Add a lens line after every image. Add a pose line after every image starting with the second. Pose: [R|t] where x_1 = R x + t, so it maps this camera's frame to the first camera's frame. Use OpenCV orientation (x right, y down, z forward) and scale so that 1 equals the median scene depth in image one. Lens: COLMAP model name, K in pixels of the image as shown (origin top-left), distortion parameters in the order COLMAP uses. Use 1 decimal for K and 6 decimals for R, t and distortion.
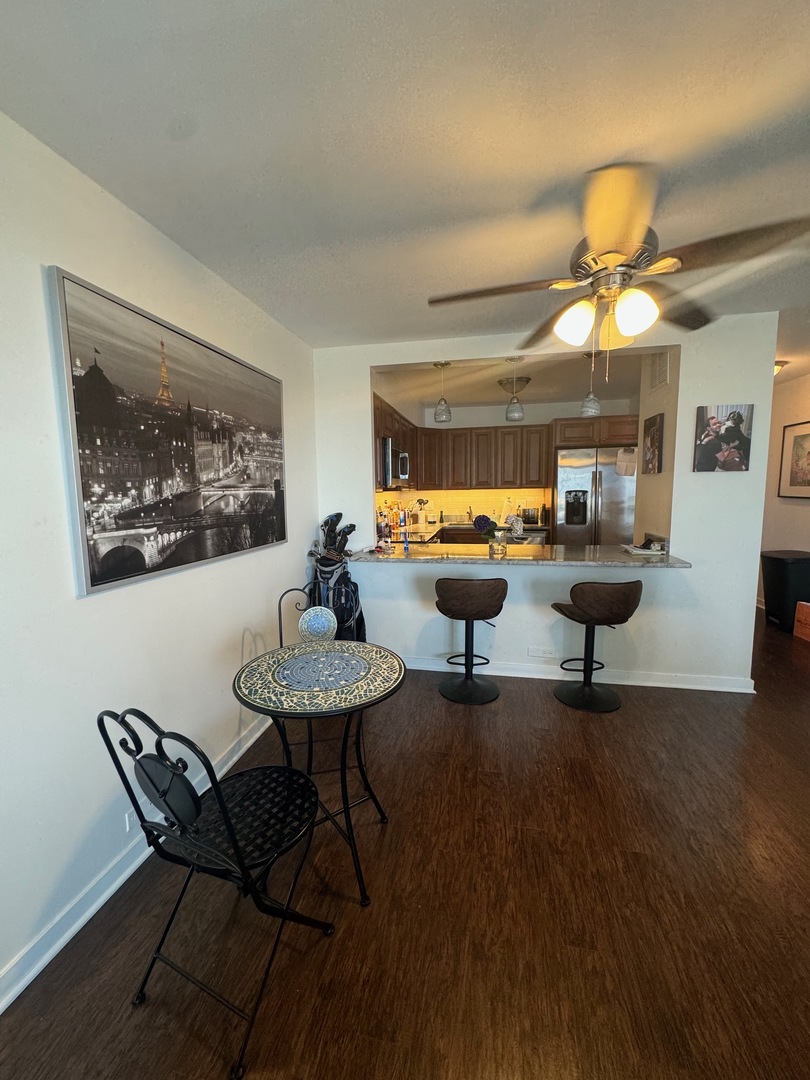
lens RADIAL K [[433.2, 0, 405.0], [0, 433.2, 540.0], [0, 0, 1]] dist [-0.000822, -0.000143]
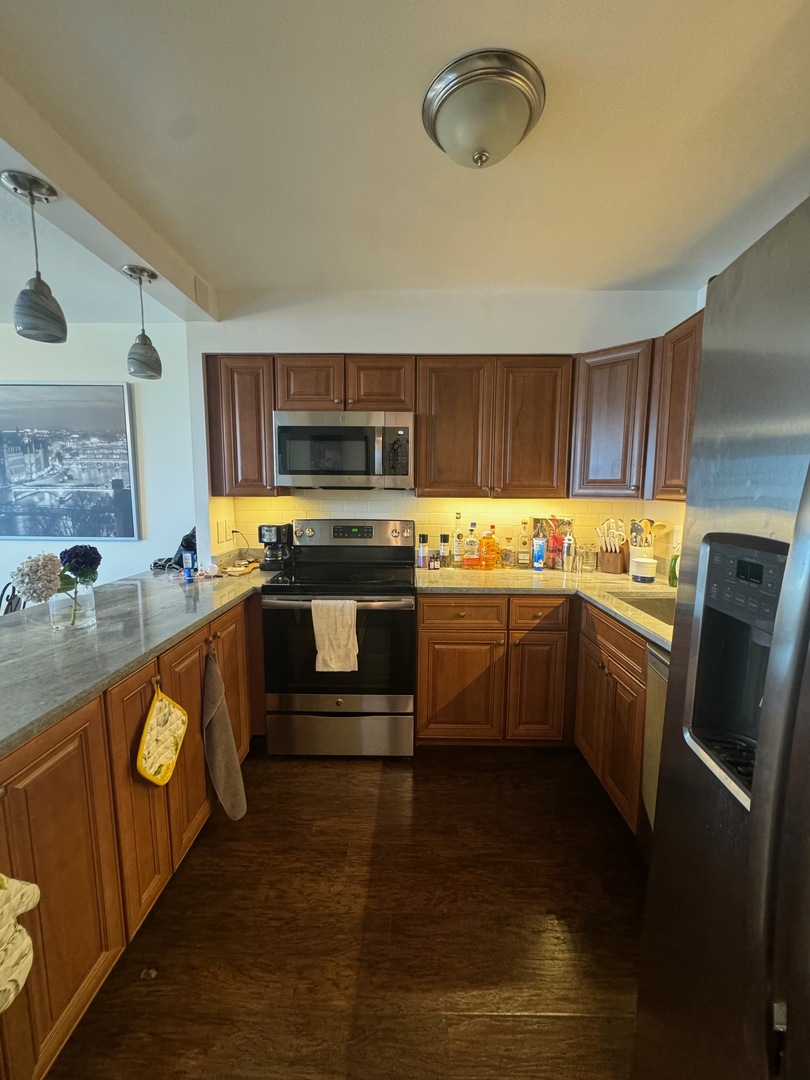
lens RADIAL K [[433.2, 0, 405.0], [0, 433.2, 540.0], [0, 0, 1]] dist [-0.000822, -0.000143]
pose [[0.183447, 0.137377, -0.973383, 1.057025], [-0.125572, 0.985350, 0.115400, -0.242557], [0.974976, 0.101060, 0.198010, 1.774349]]
